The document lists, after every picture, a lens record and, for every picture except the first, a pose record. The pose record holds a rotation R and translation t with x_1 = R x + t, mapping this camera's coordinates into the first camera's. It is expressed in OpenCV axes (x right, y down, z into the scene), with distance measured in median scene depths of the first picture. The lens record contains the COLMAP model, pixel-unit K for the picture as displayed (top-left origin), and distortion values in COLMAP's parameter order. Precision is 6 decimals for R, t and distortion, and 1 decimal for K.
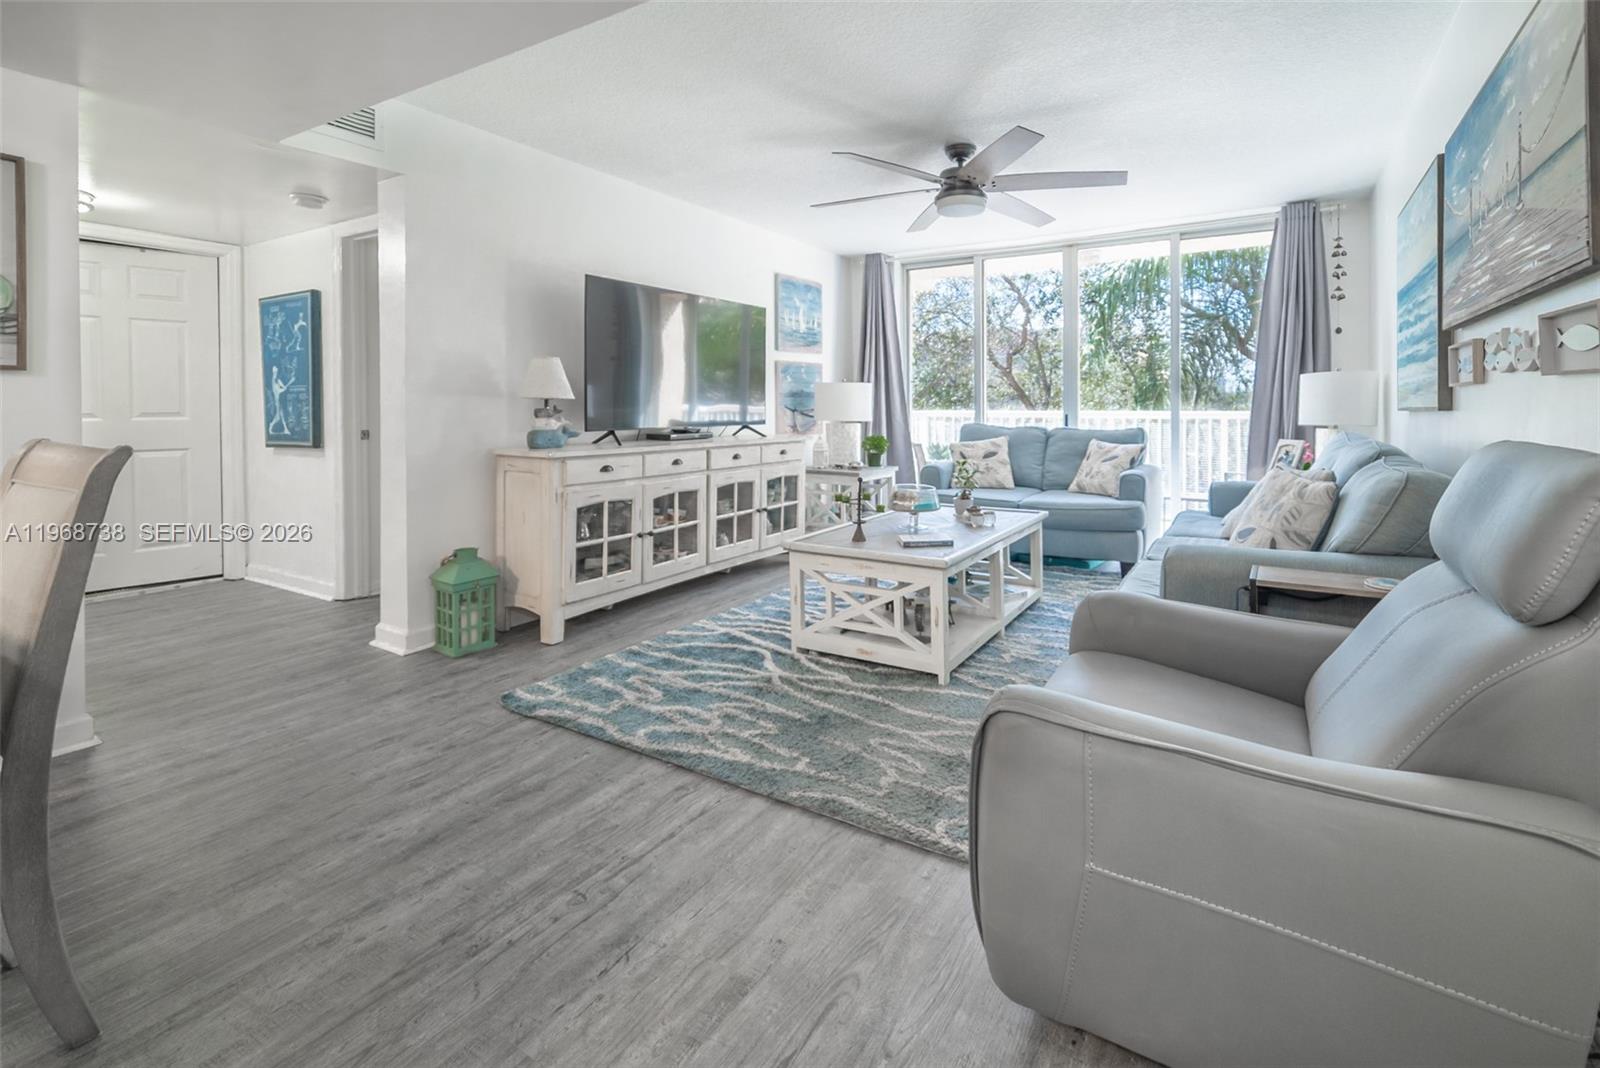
lens RADIAL K [[729.8, 0, 846.4], [0, 729.8, 509.4], [0, 0, 1]] dist [0.000521, -0.000003]
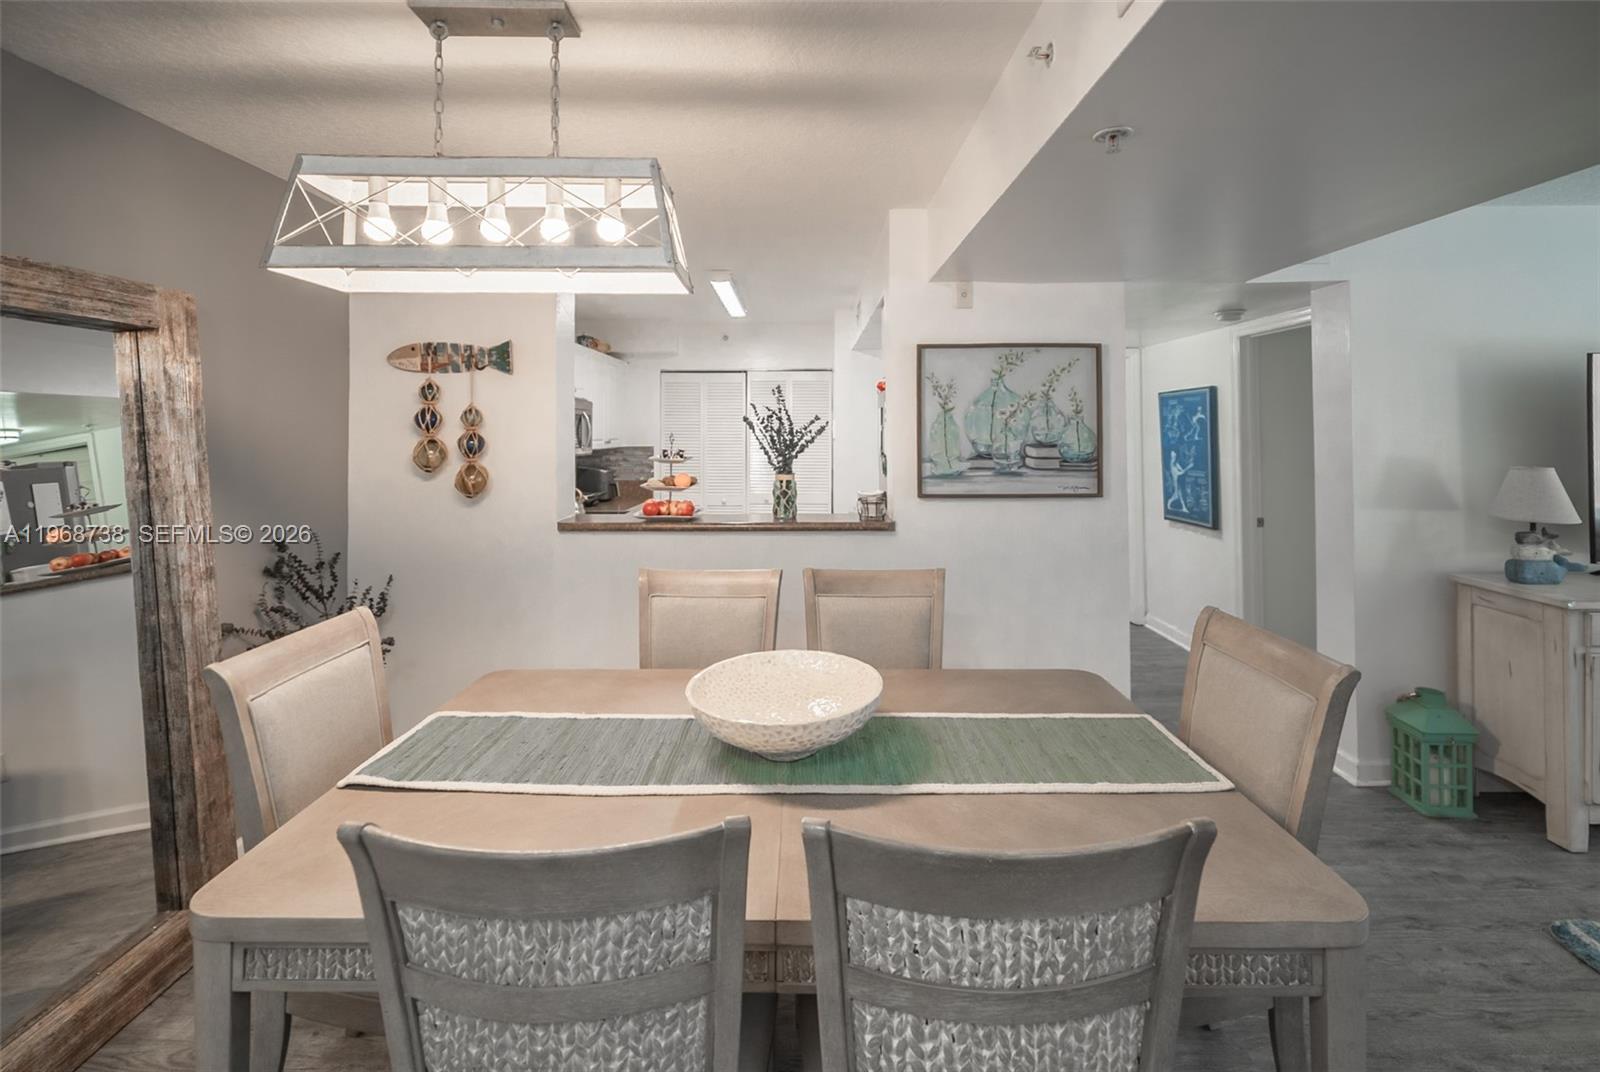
lens RADIAL K [[652.5, 0, 816.7], [0, 652.5, 512.9], [0, 0, 1]] dist [0.000735, 0.000196]
pose [[0.505925, 0.096464, -0.857167, -0.167235], [-0.119107, 0.992020, 0.041340, -0.084701], [0.854315, 0.081180, 0.513377, -0.092557]]
